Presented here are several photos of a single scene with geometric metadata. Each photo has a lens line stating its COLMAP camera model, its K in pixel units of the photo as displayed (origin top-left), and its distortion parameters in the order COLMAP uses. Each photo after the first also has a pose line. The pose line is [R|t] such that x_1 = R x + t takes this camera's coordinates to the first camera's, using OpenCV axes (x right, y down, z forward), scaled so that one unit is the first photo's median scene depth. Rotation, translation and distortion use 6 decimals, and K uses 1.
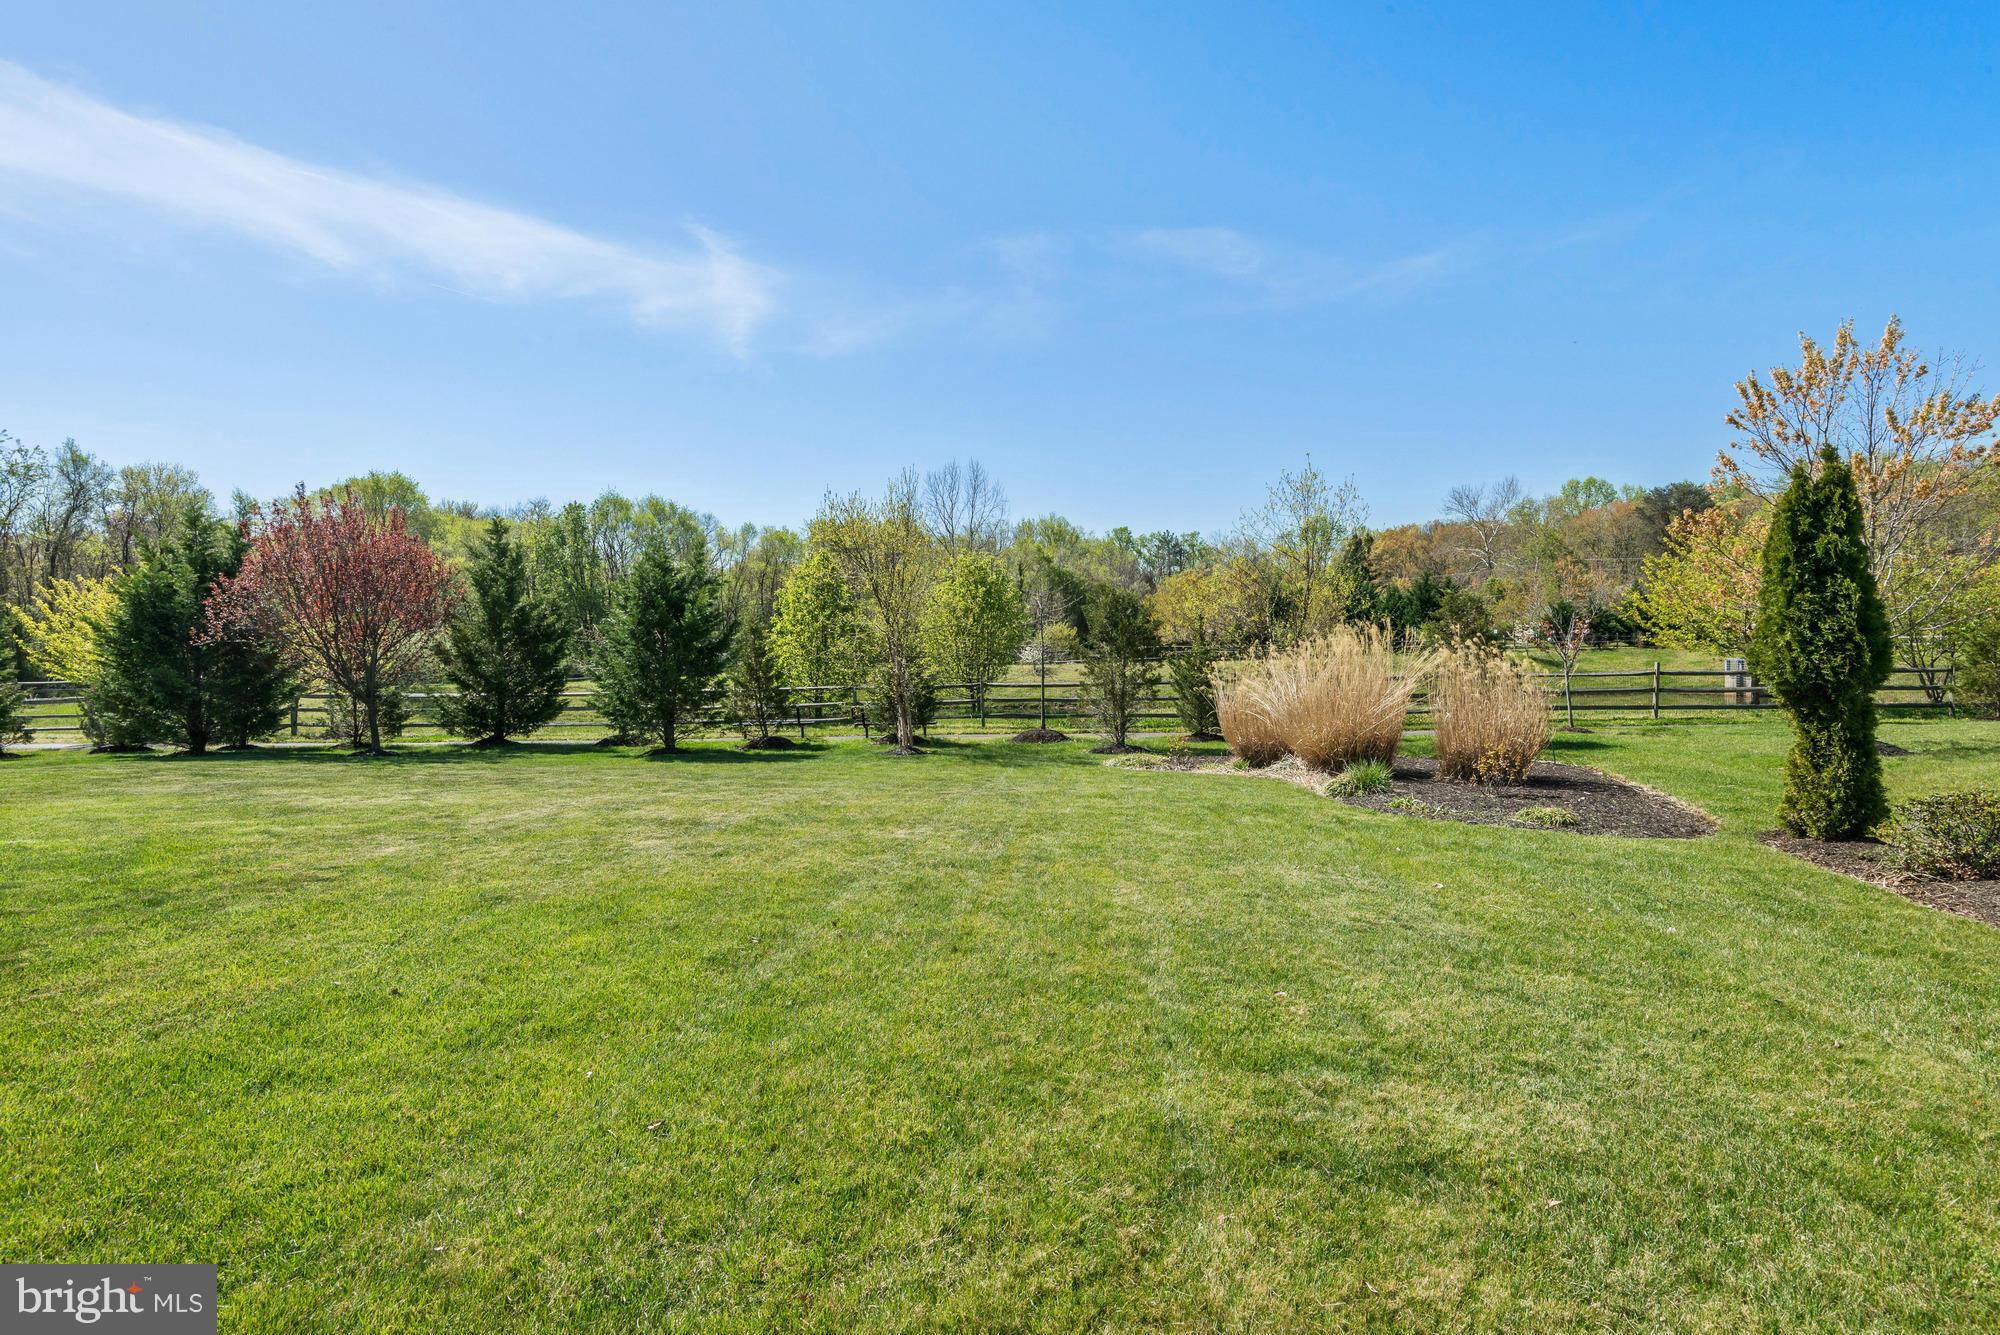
lens RADIAL K [[923.1, 0, 1000.0], [0, 923.1, 667.5], [0, 0, 1]] dist [0.018237, 0.000024]
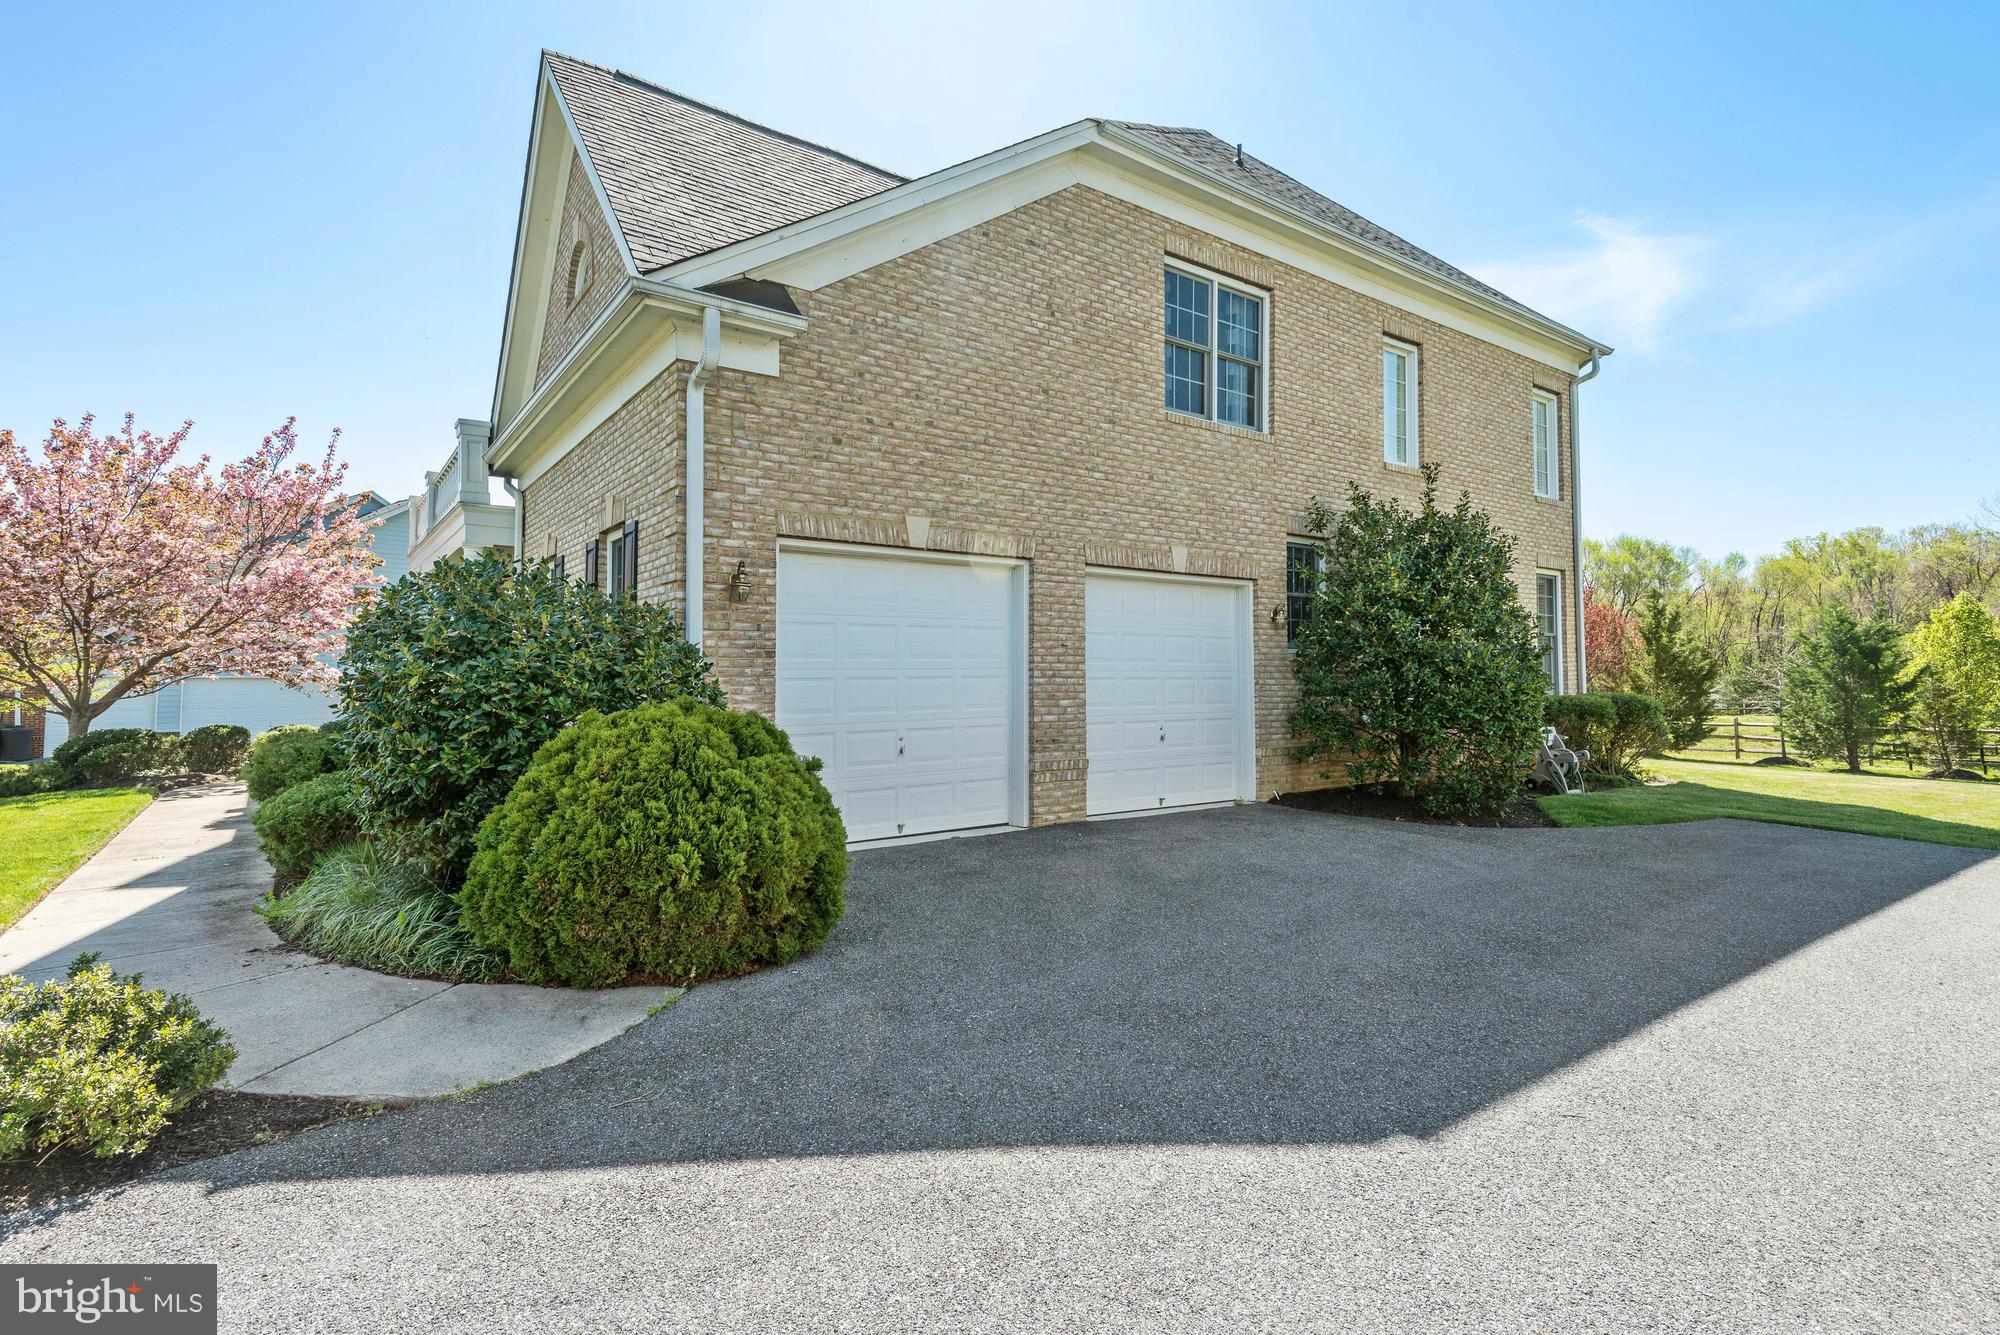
lens RADIAL K [[946.3, 0, 1000.0], [0, 946.3, 667.5], [0, 0, 1]] dist [0.000708, 0.000051]
pose [[0.650339, -0.001536, -0.759643, -0.036223], [-0.029515, 0.999192, -0.027289, 0.004948], [0.759071, 0.040168, 0.649768, -0.166663]]
